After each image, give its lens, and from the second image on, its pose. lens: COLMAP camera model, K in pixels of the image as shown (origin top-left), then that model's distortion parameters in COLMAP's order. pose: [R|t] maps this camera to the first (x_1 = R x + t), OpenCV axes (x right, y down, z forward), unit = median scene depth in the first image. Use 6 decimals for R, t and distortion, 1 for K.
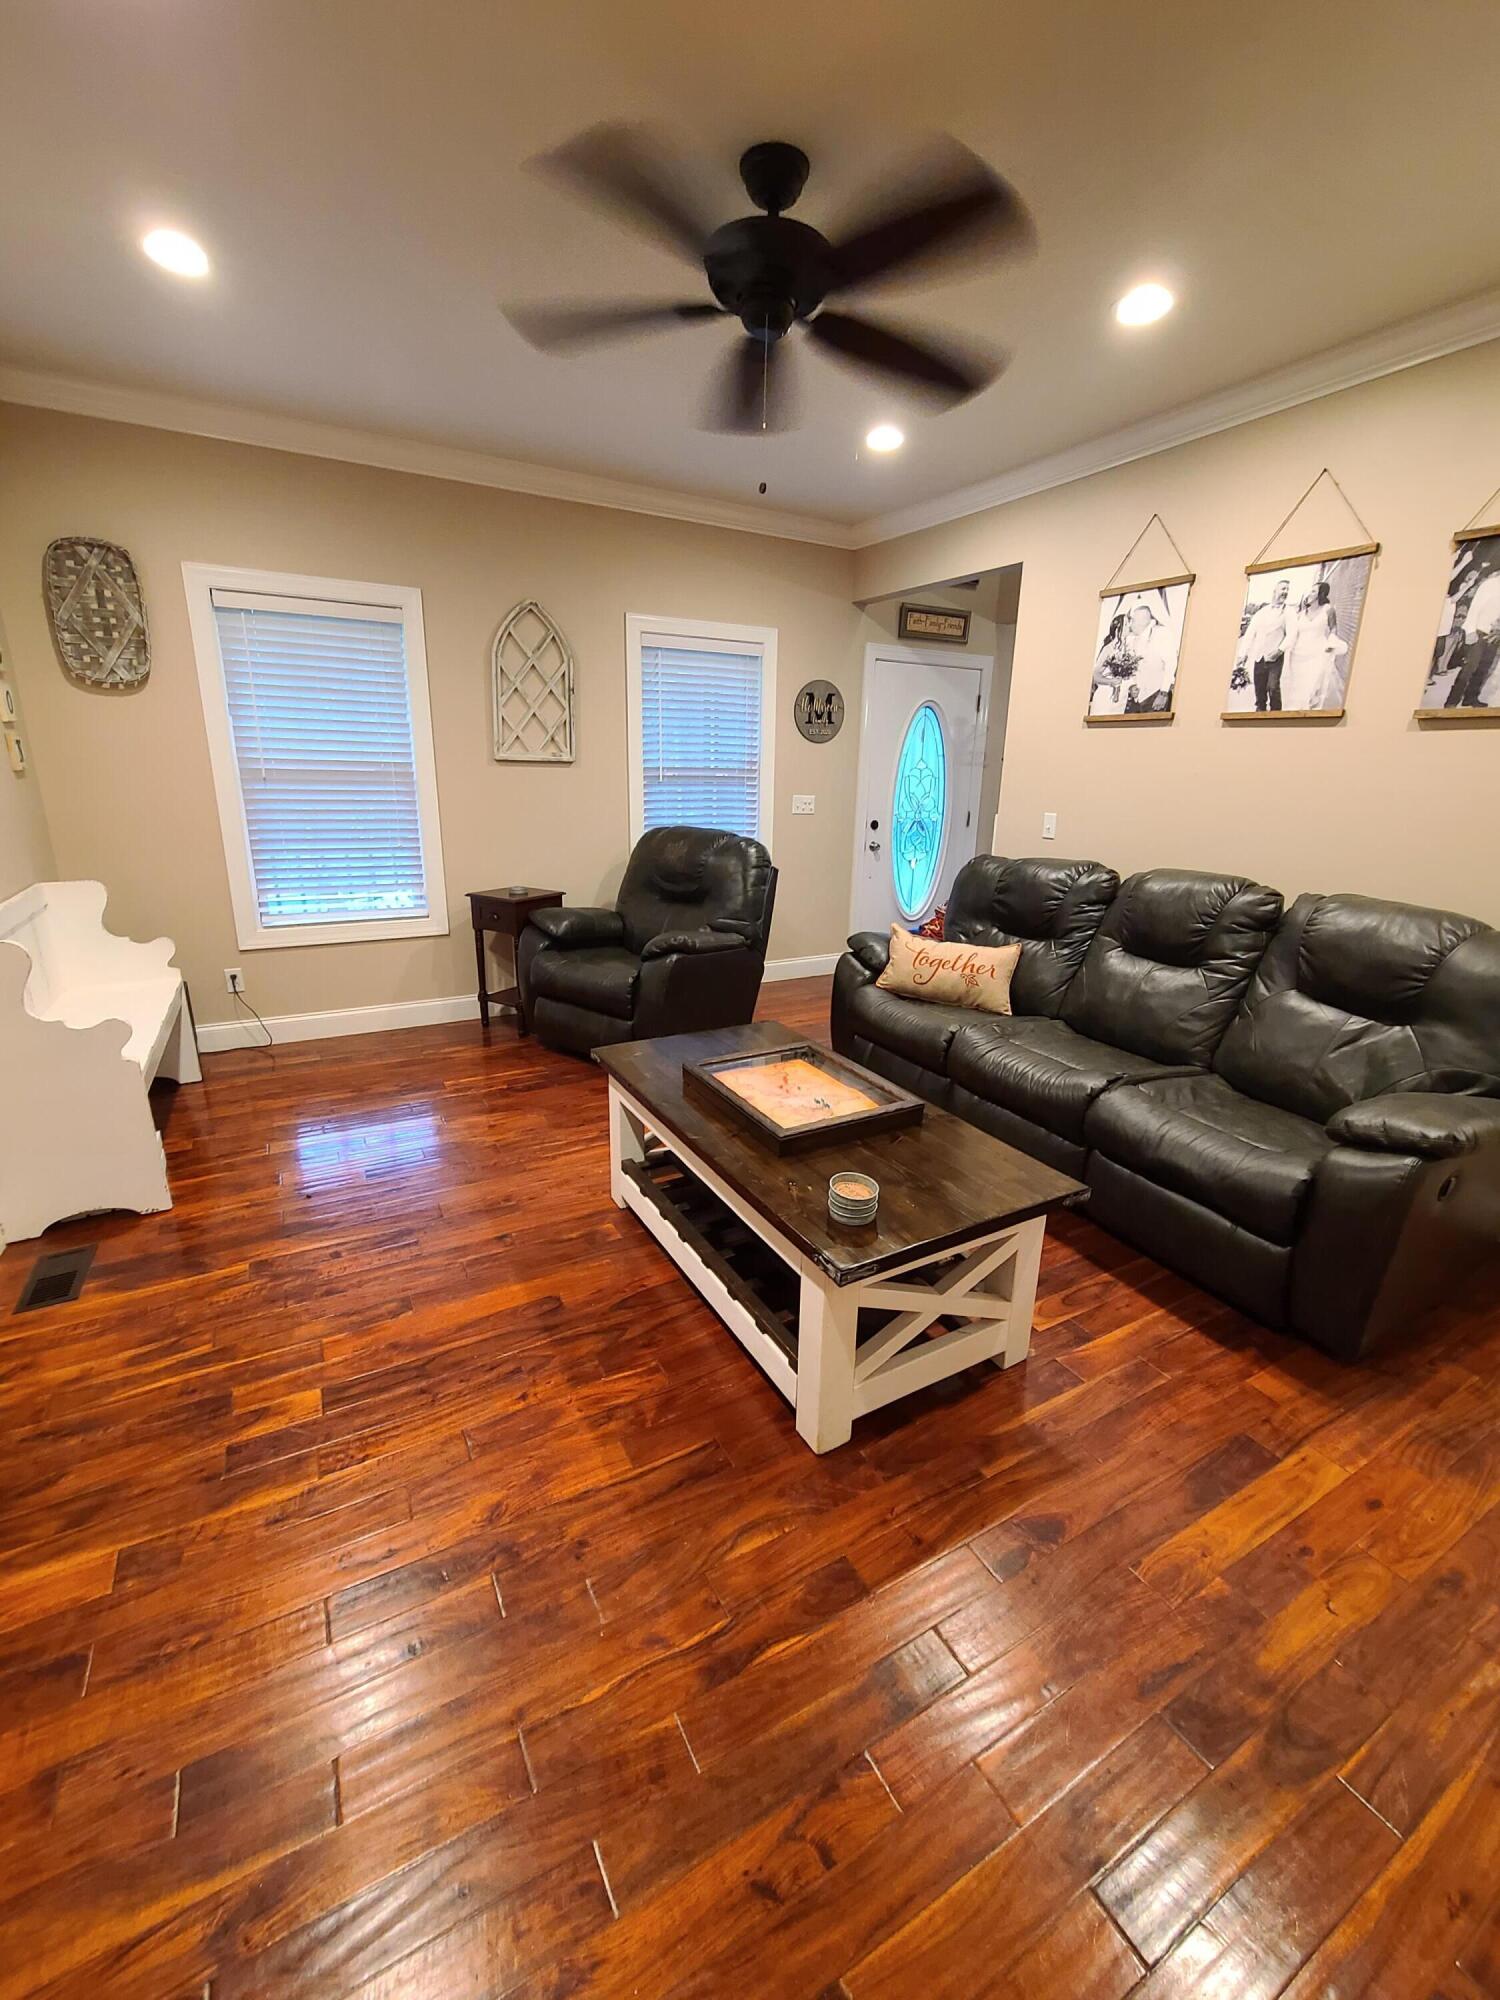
lens RADIAL K [[820.5, 0, 753.6], [0, 820.5, 1003.5], [0, 0, 1]] dist [-0.010174, -0.000010]
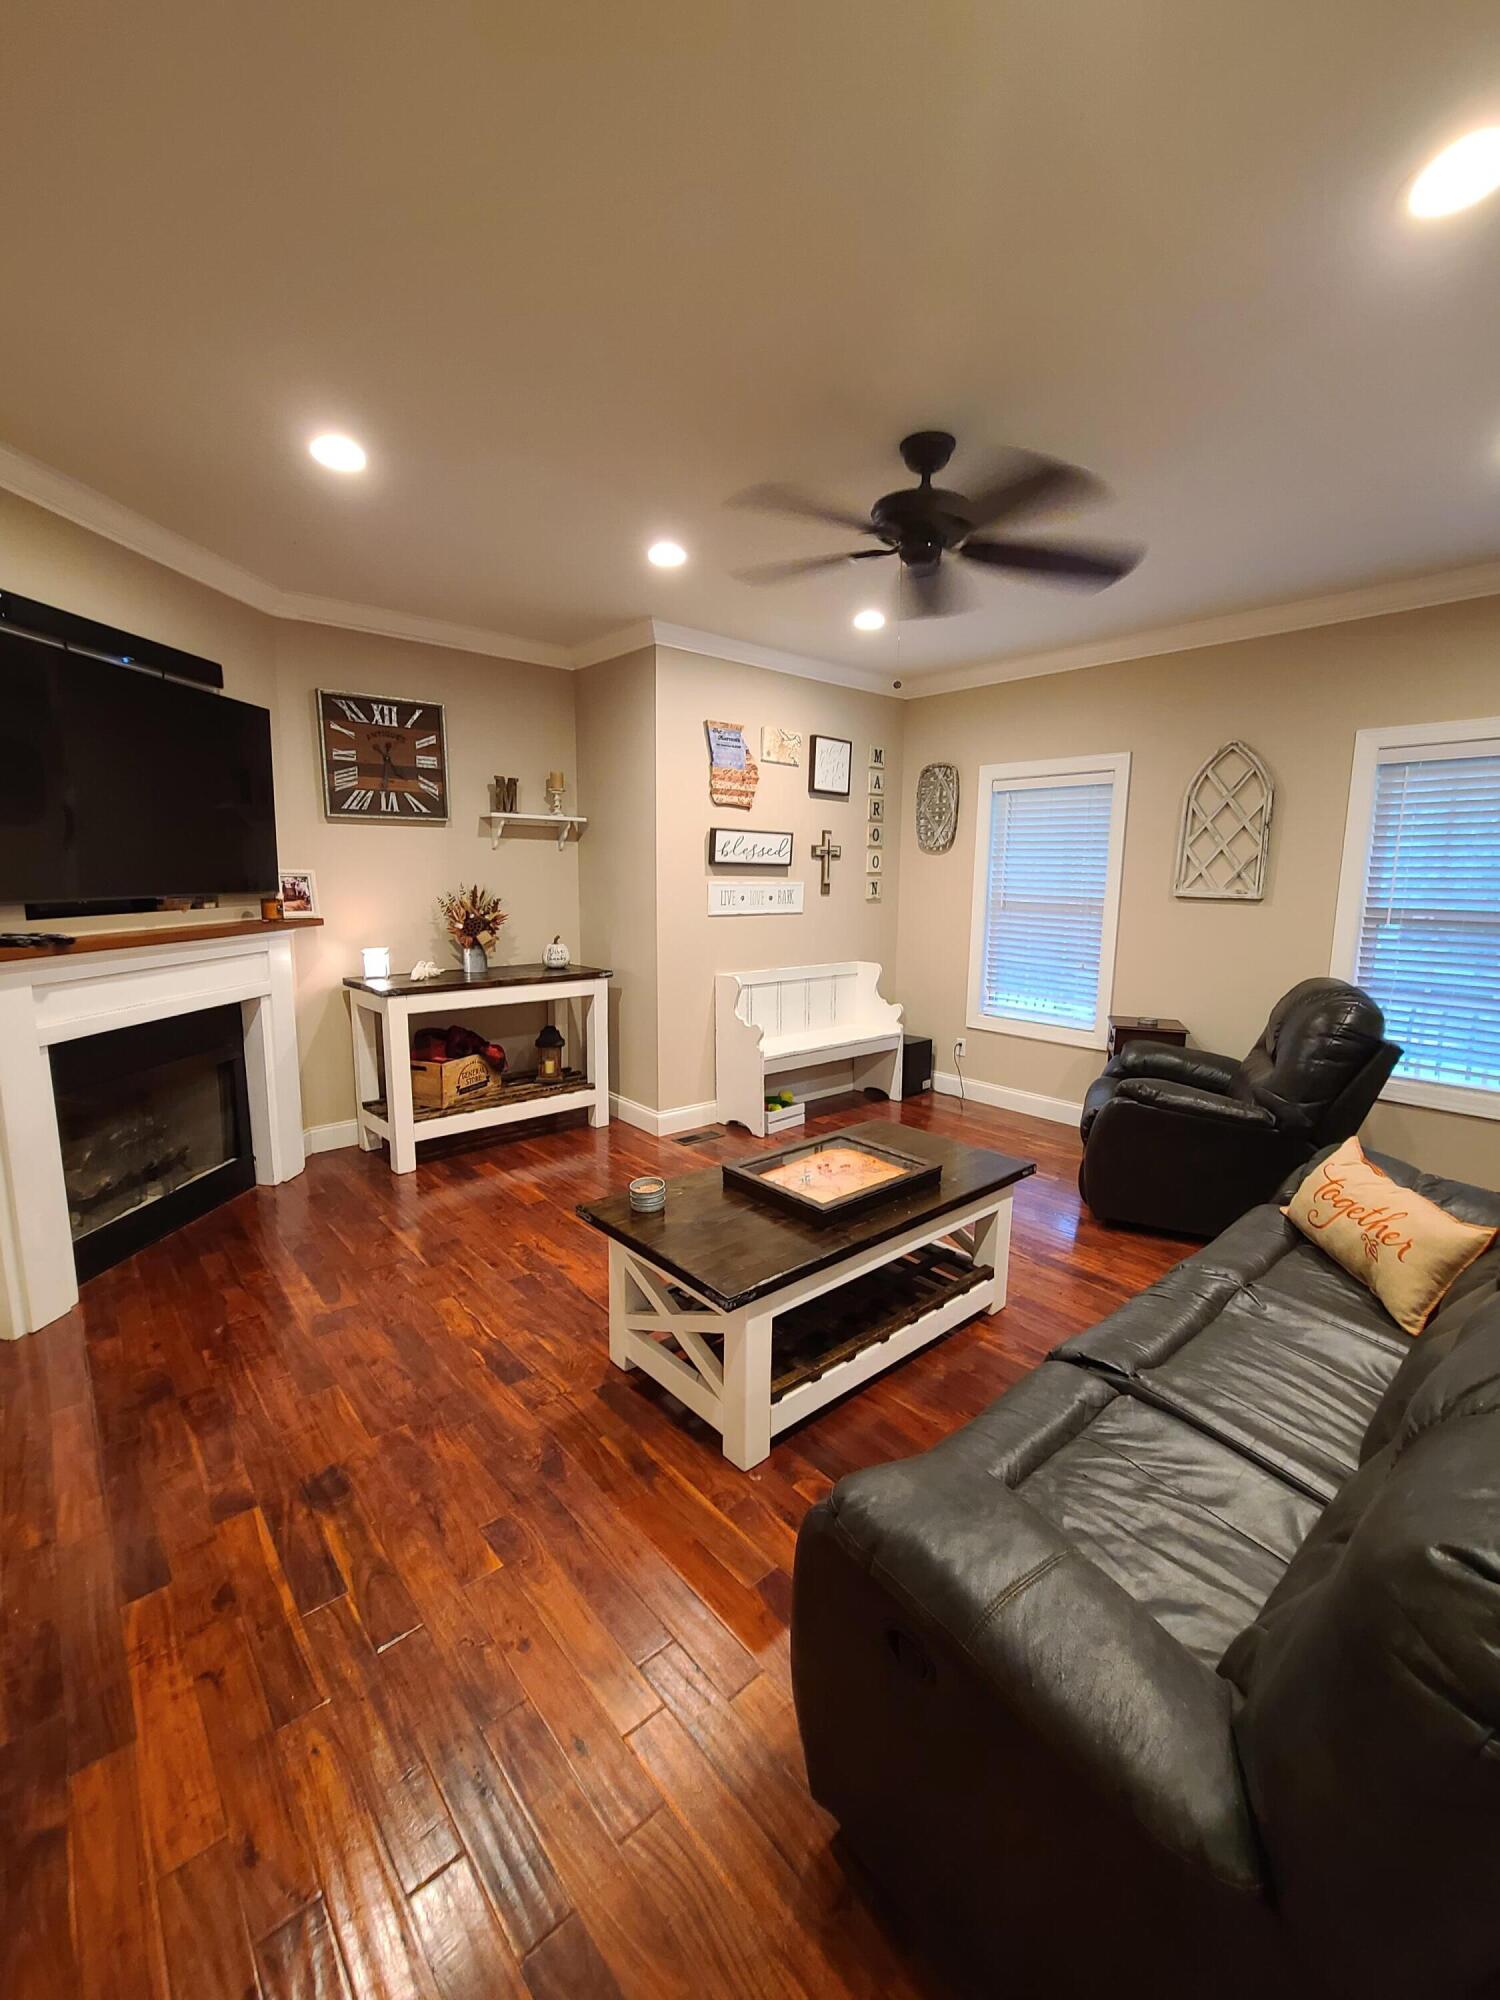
lens RADIAL K [[820.5, 0, 753.3], [0, 820.5, 1004.3], [0, 0, 1]] dist [-0.010174, -0.000010]
pose [[0.196303, 0.135063, -0.971197, 0.740472], [-0.283912, 0.955870, 0.075546, -0.117832], [0.938541, 0.260904, 0.225986, 0.378548]]
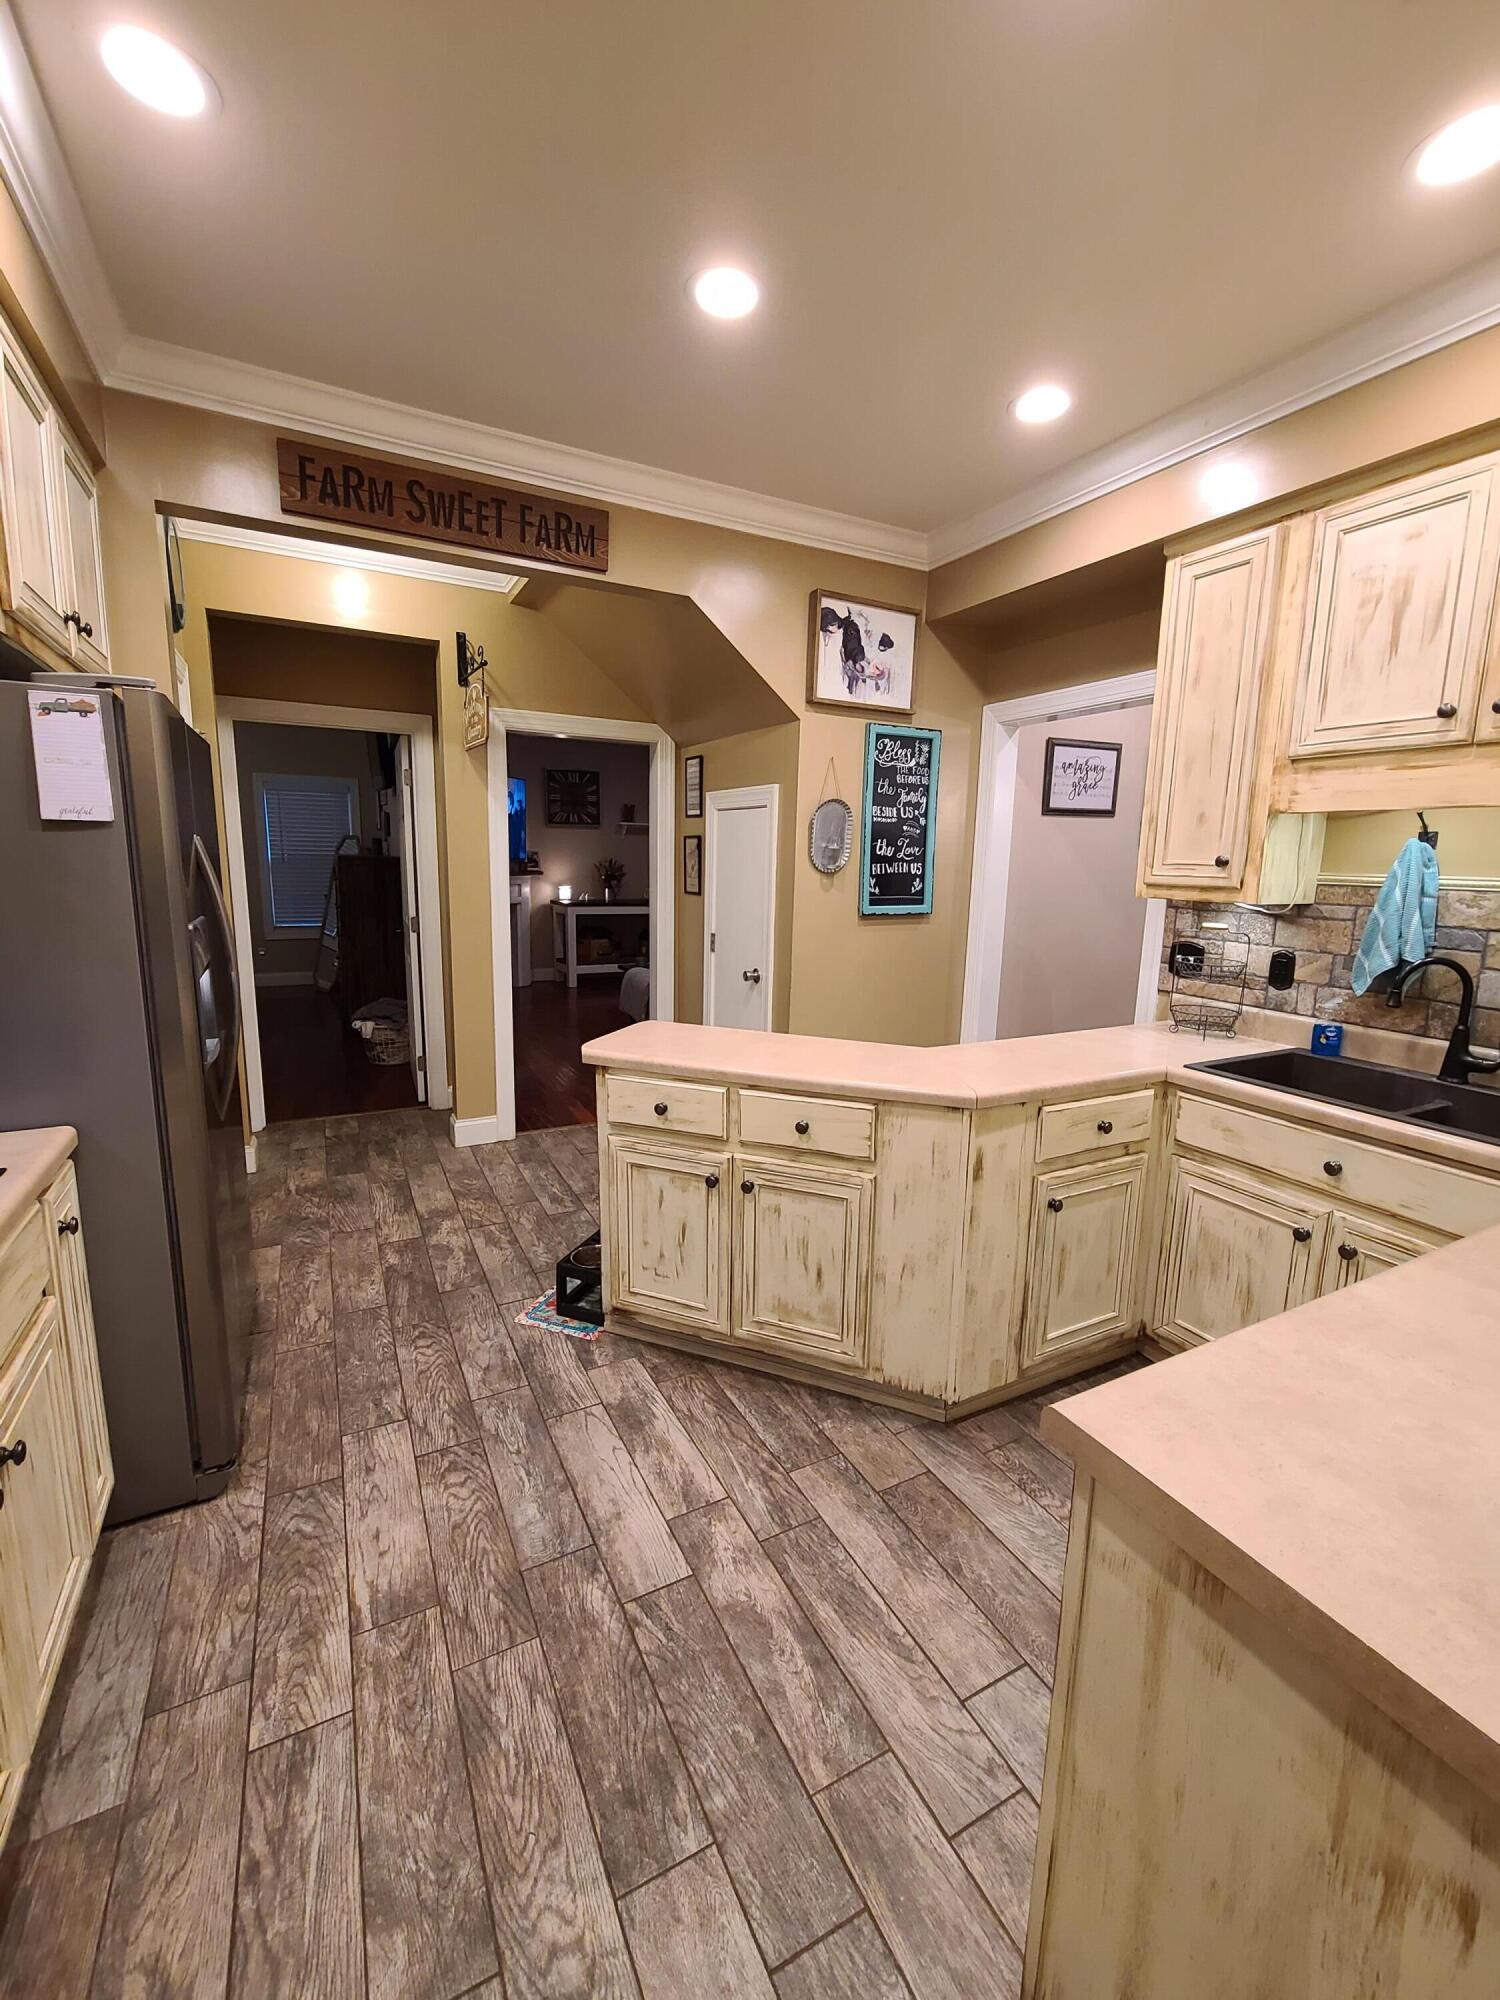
lens RADIAL K [[820.5, 0, 747.3], [0, 820.5, 993.9], [0, 0, 1]] dist [-0.010174, -0.000010]
pose [[-0.035305, 0.143870, -0.988967, 1.836060], [-0.302945, 0.941481, 0.147776, -0.174936], [0.952354, 0.304820, 0.010345, 0.677912]]
